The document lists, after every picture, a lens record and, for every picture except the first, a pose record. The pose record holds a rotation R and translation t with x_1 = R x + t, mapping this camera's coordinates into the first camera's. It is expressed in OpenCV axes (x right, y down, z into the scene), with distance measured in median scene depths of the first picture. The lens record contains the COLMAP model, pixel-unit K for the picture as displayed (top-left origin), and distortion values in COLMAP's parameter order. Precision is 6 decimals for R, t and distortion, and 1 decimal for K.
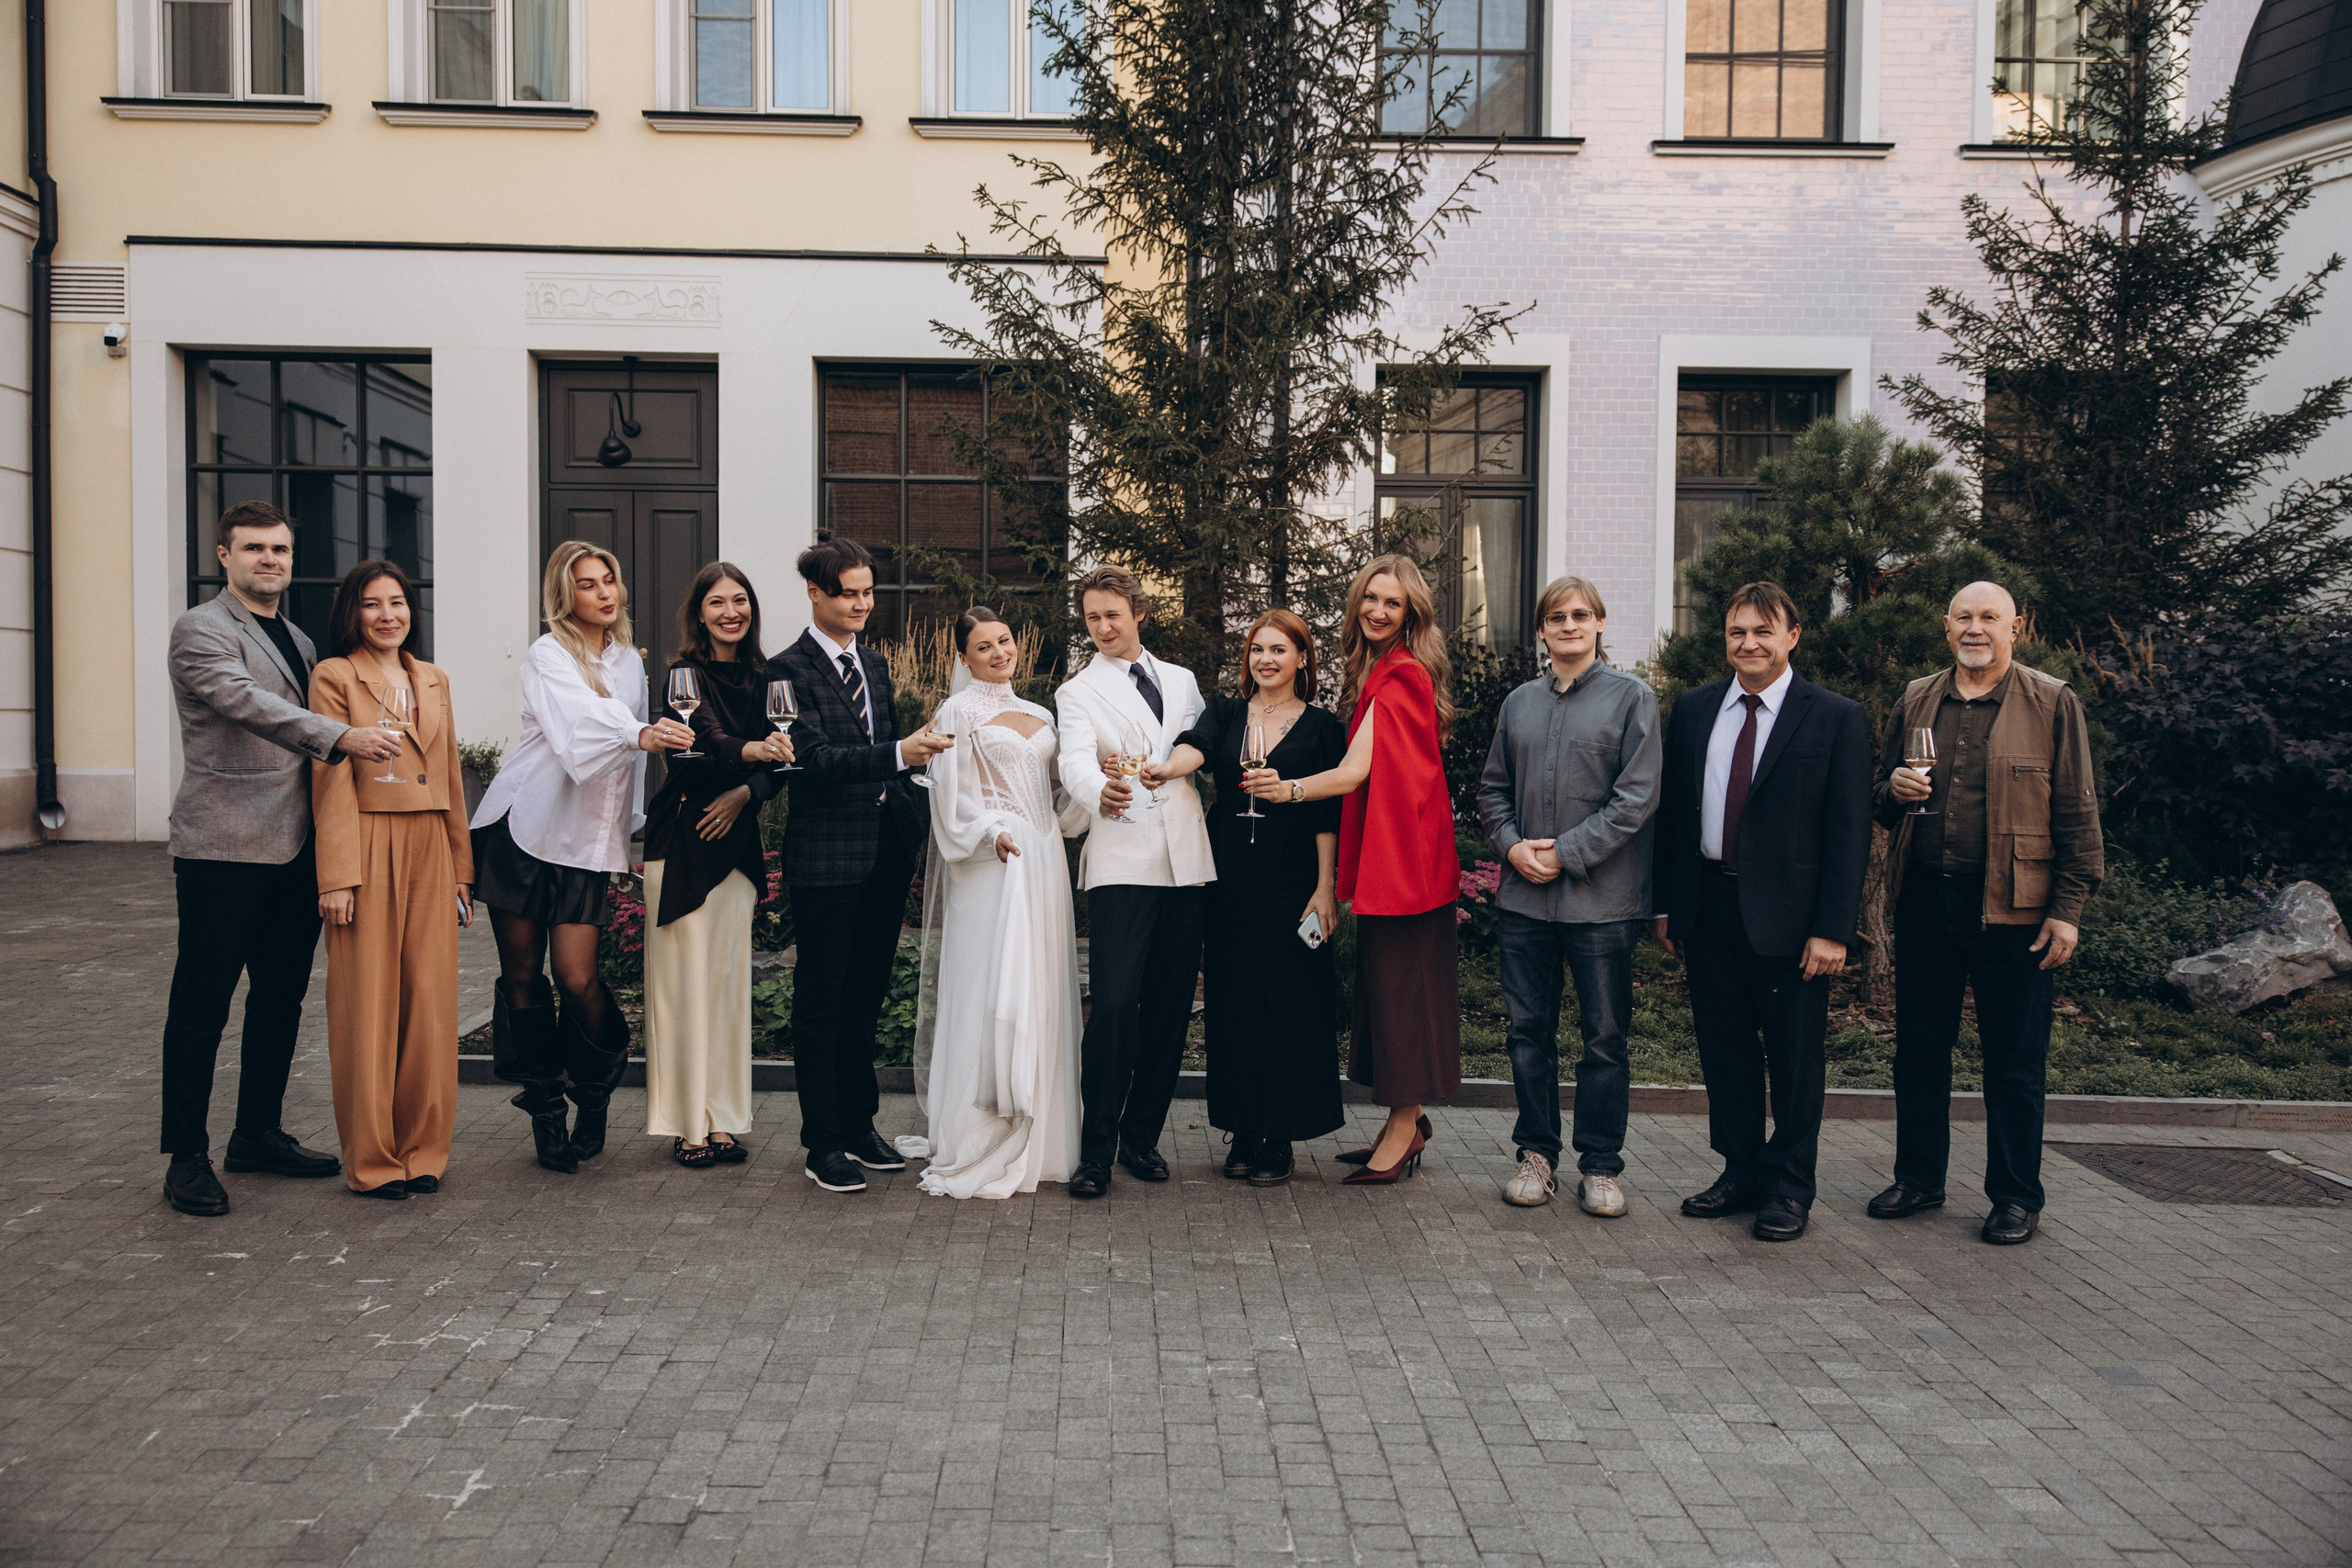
lens RADIAL K [[2109.1, 0, 1163.1], [0, 2109.1, 796.5], [0, 0, 1]] dist [0.034631, -0.019161]
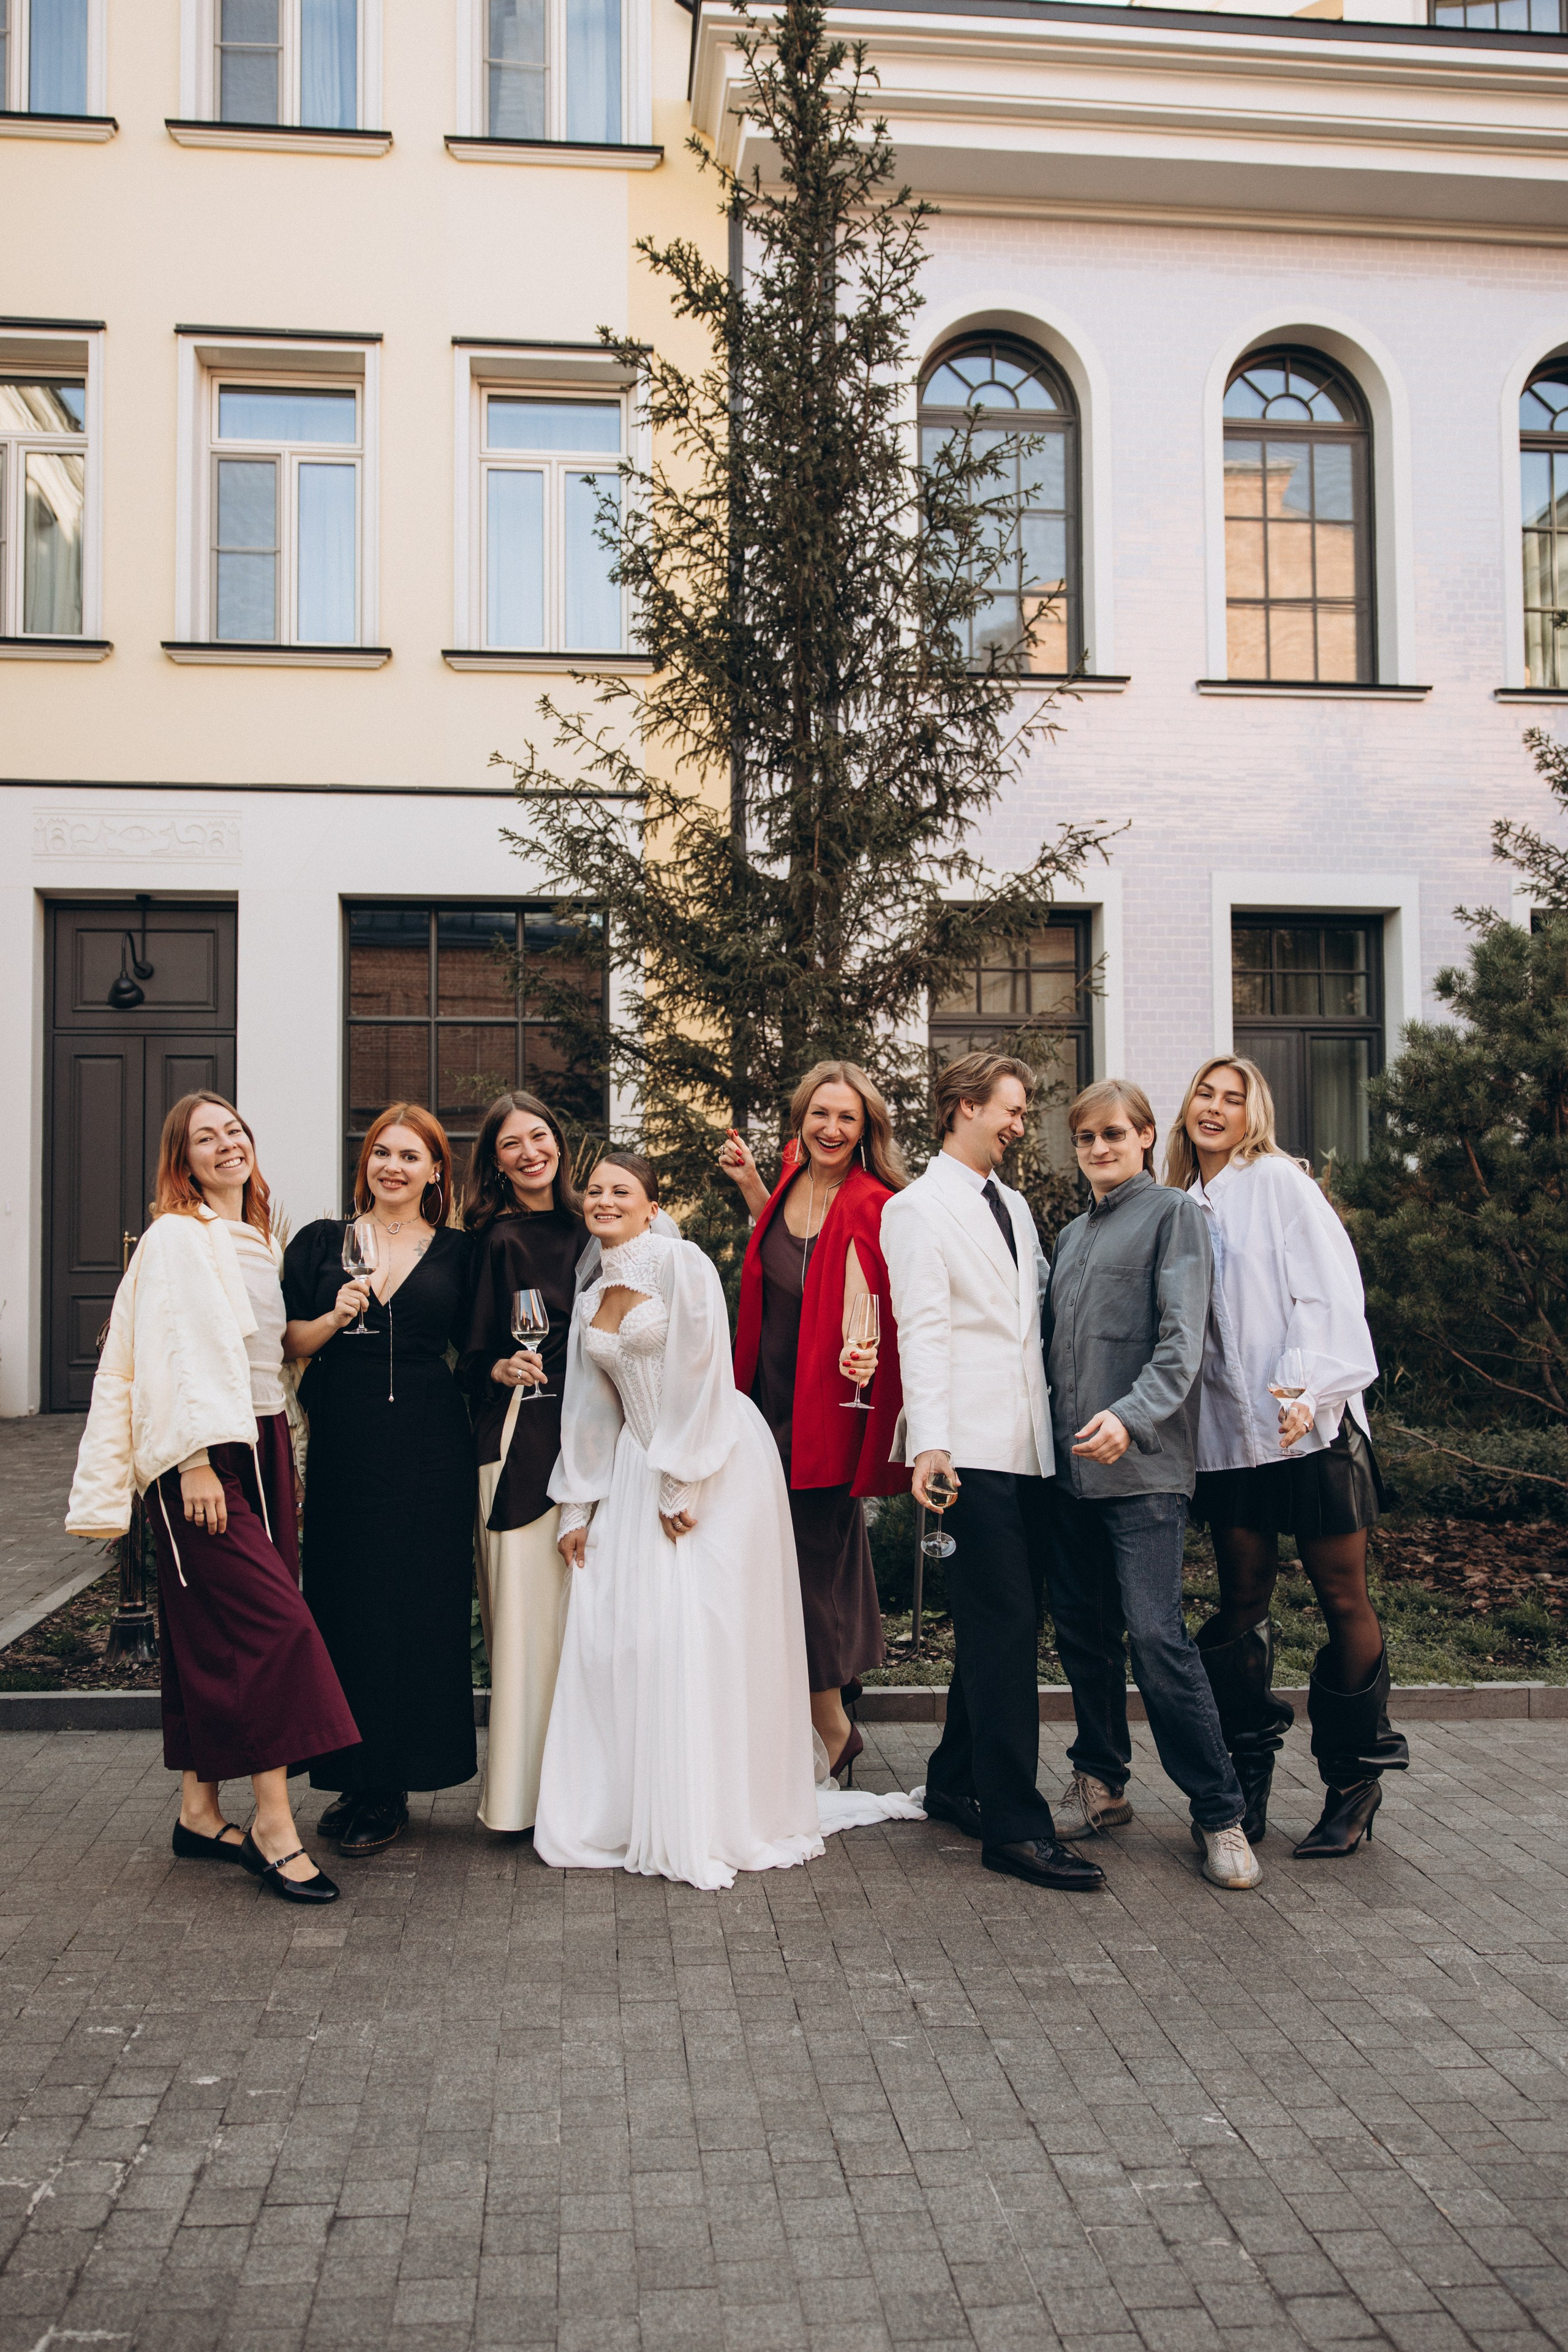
lens RADIAL K [[2077.1, 0, 798.2], [0, 2077.1, 1175.2], [0, 0, 1]] dist [-0.005977, -0.001459]
pose [[0.997325, -0.011225, 0.072222, -0.038769], [0.017301, 0.996310, -0.084064, -0.000106], [-0.071012, 0.085089, 0.993840, 0.092755]]
